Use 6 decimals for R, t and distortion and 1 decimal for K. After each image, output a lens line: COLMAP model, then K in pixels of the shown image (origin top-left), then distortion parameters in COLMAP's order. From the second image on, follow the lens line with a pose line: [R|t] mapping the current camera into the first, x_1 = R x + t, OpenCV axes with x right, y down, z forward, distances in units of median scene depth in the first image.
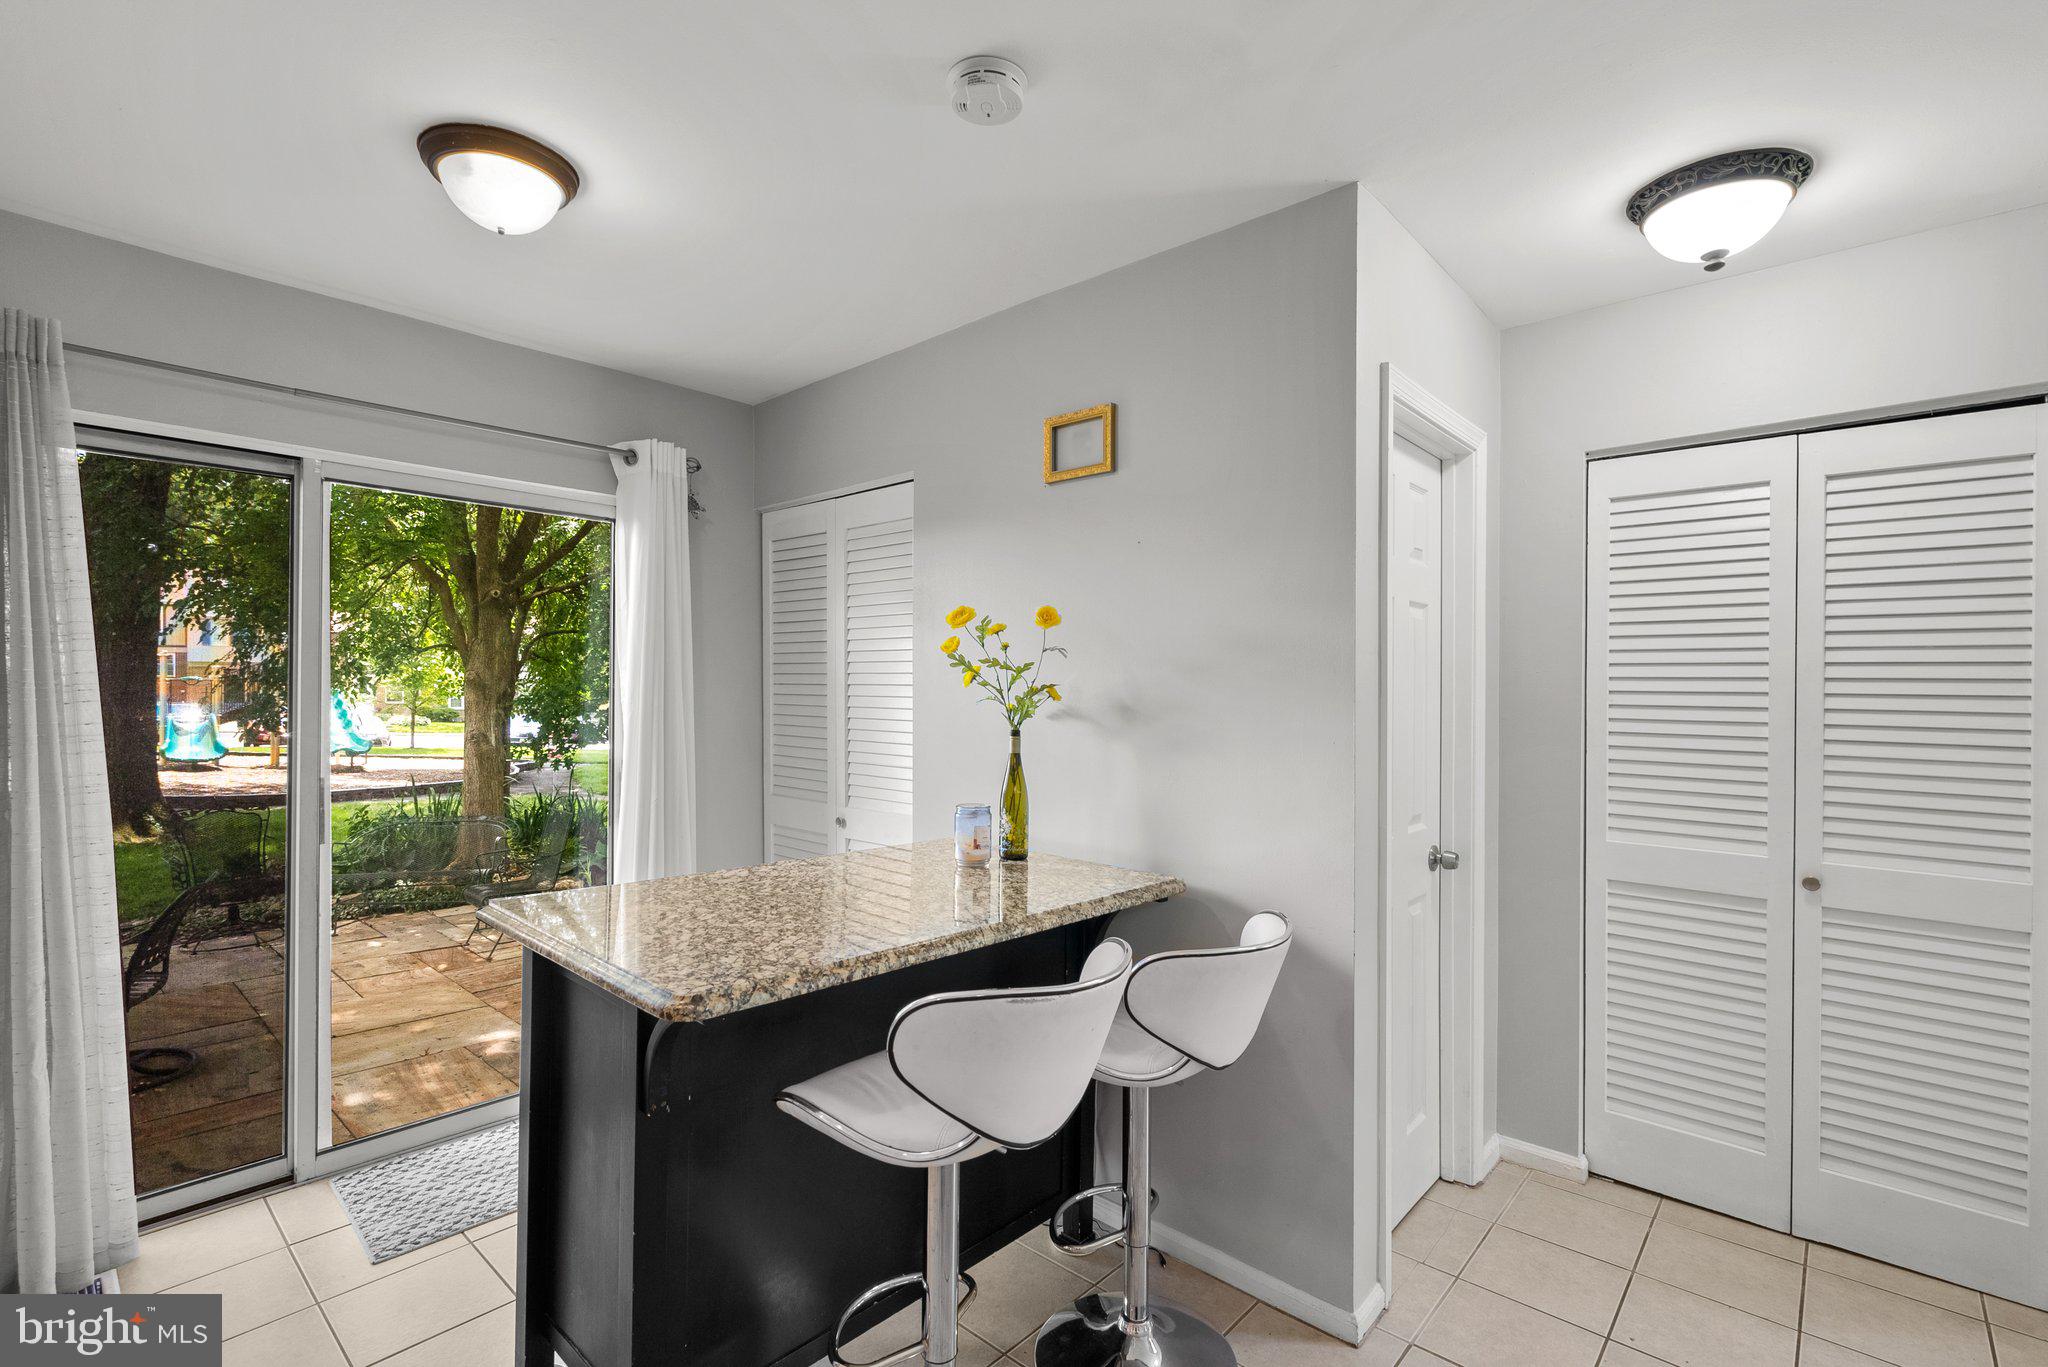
lens RADIAL K [[941.3, 0, 1024.0], [0, 941.3, 683.5], [0, 0, 1]] dist [-0.001285, -0.000167]
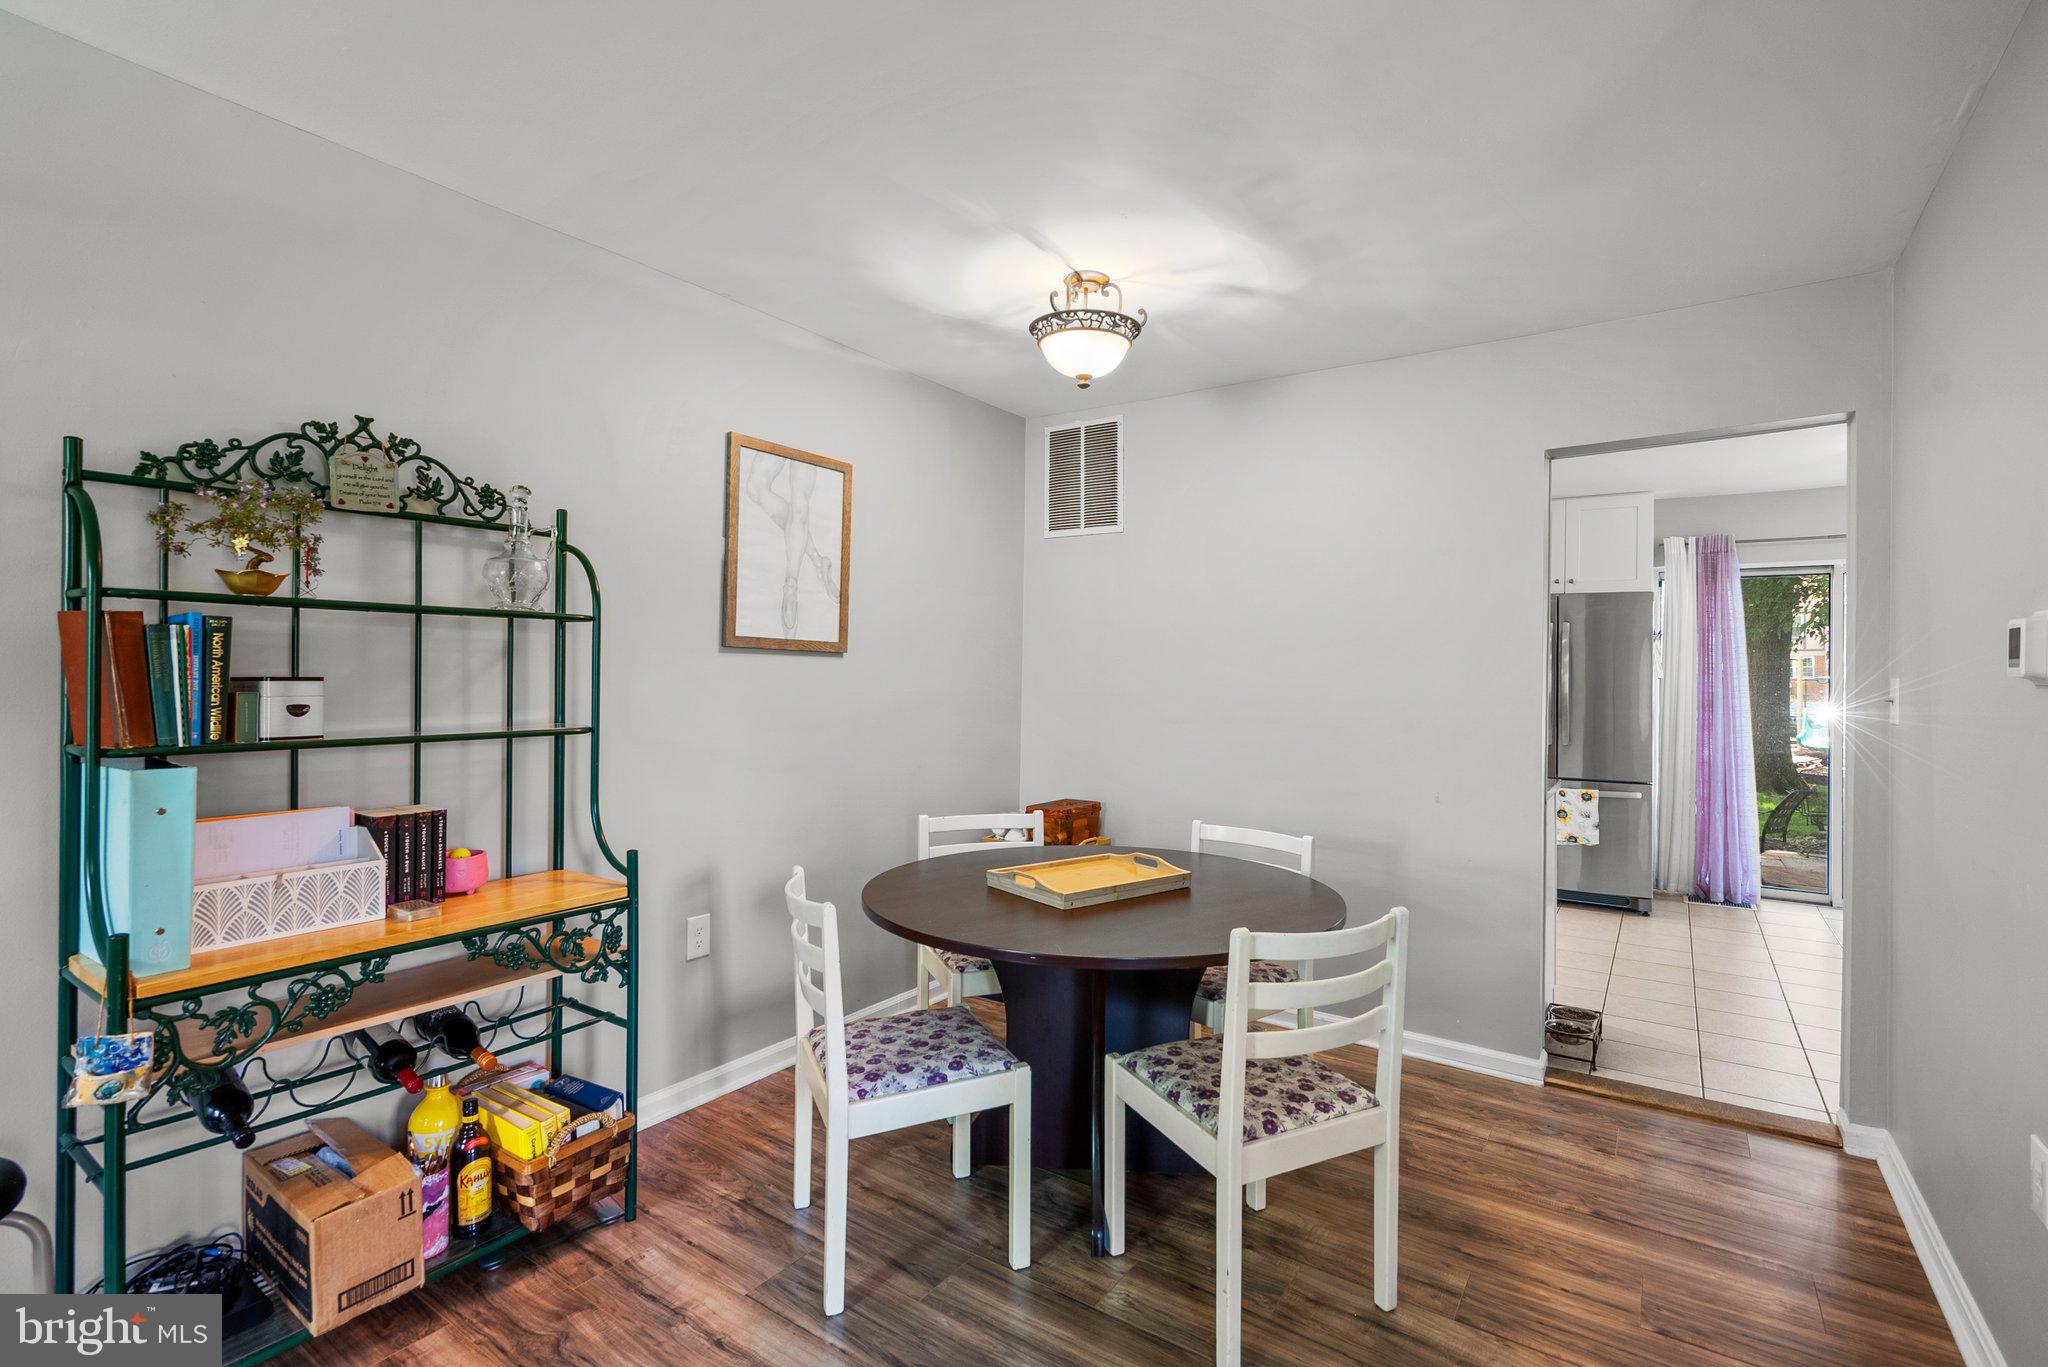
lens RADIAL K [[949.1, 0, 1018.9], [0, 949.1, 662.0], [0, 0, 1]] dist [-0.001914, -0.000045]
pose [[0.134039, -0.016622, -0.990837, 0.305016], [-0.011418, 0.999767, -0.018317, 0.011831], [0.990910, 0.013768, 0.133818, -0.305785]]
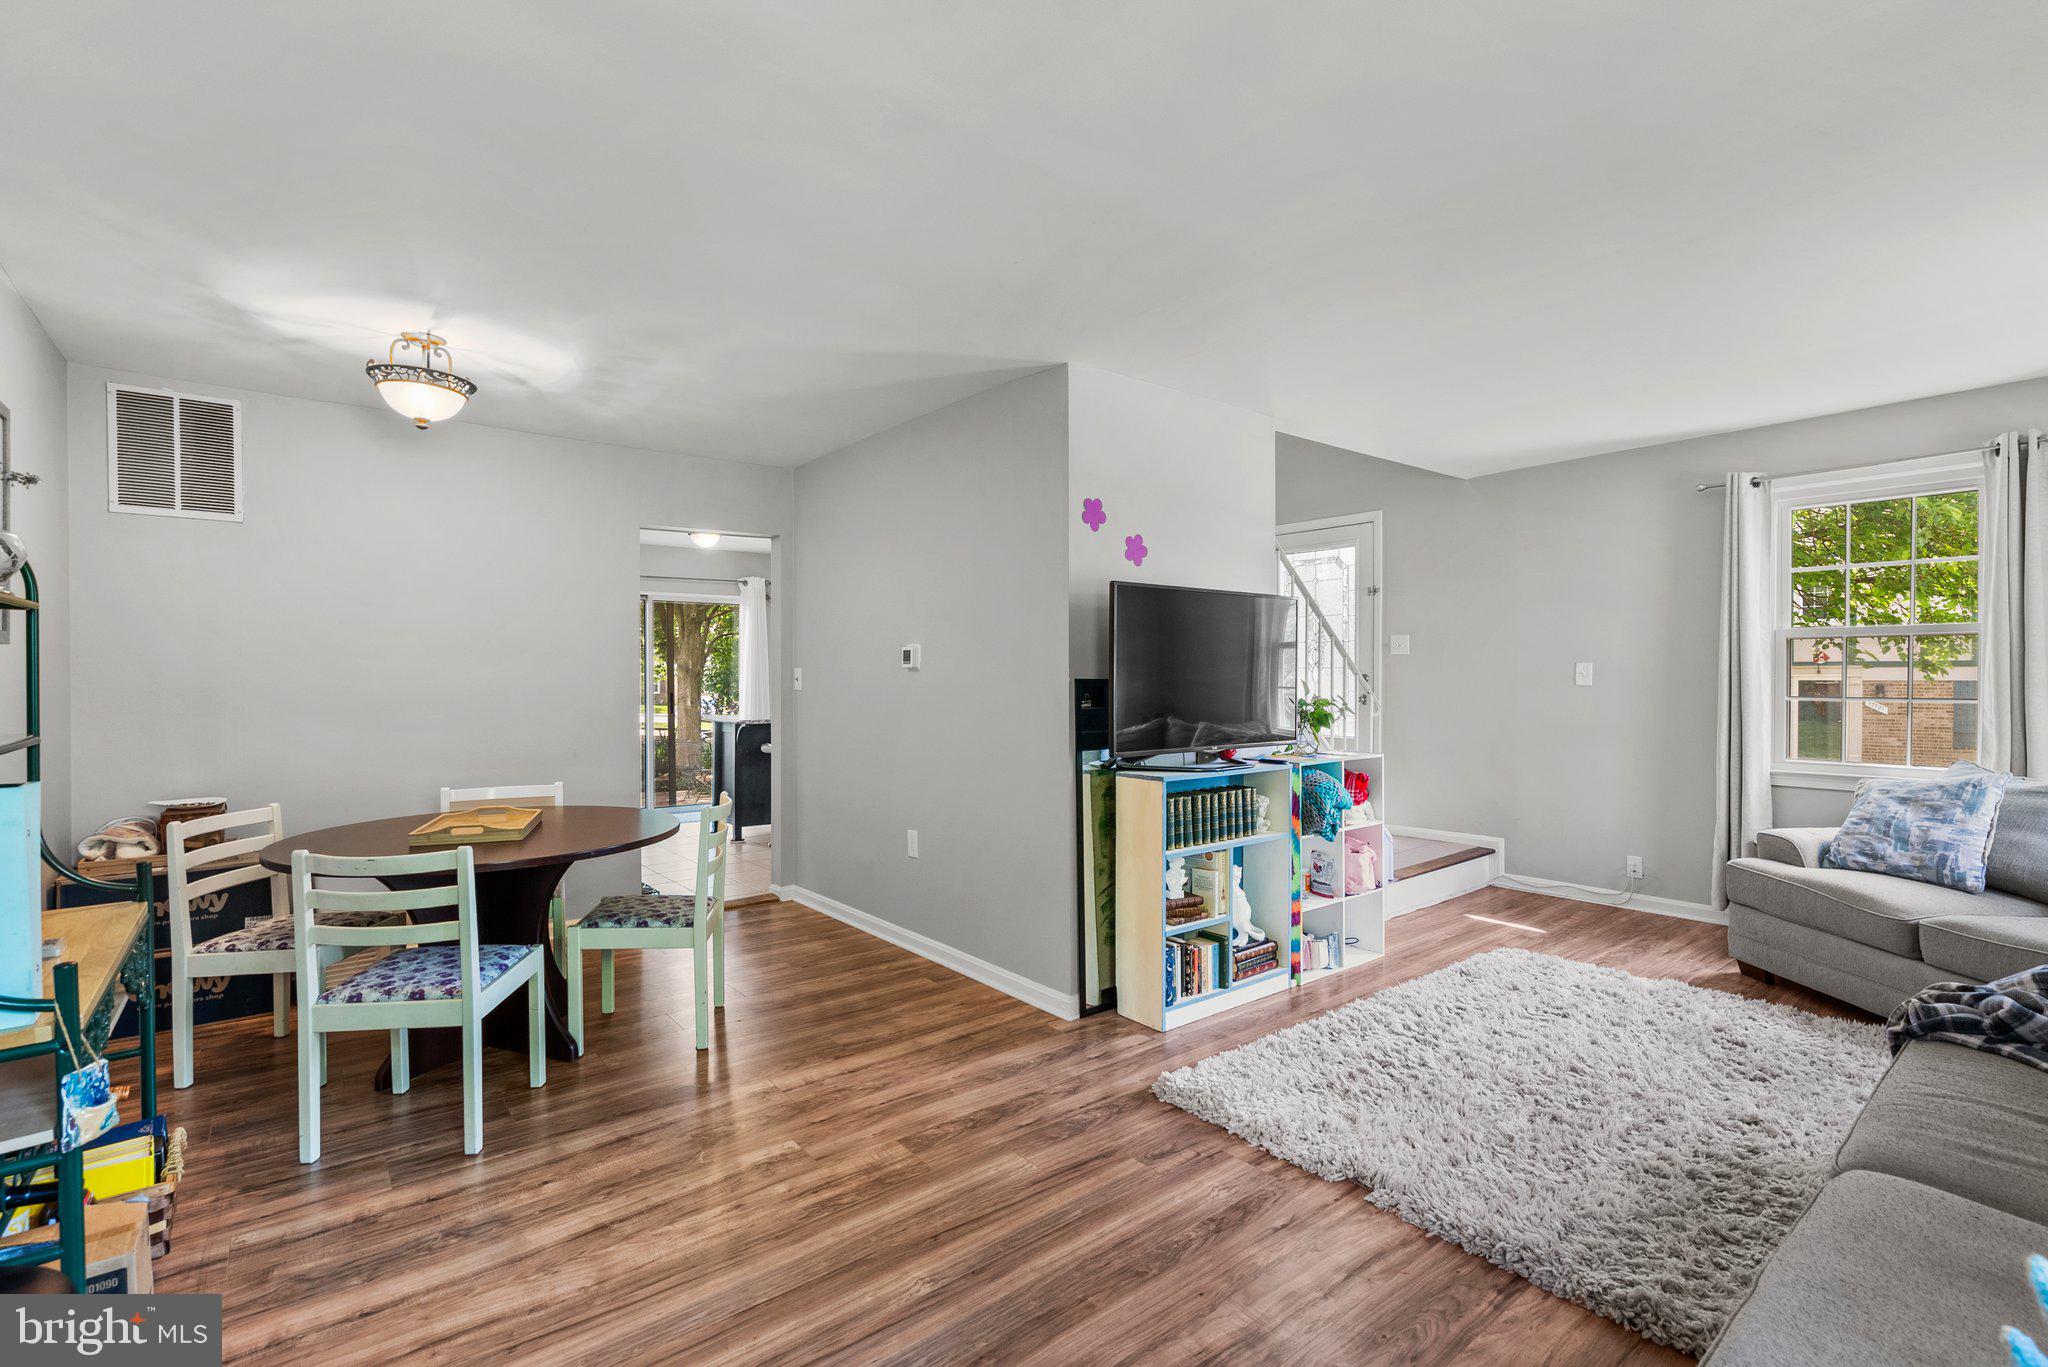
lens RADIAL K [[918.3, 0, 1024.0], [0, 918.3, 683.5], [0, 0, 1]] dist [-0.001232, 0.000002]
pose [[0.987716, -0.001700, -0.156250, 0.290448], [0.003426, 0.999936, 0.010779, 0.012571], [0.156222, -0.011182, 0.987659, -0.551980]]
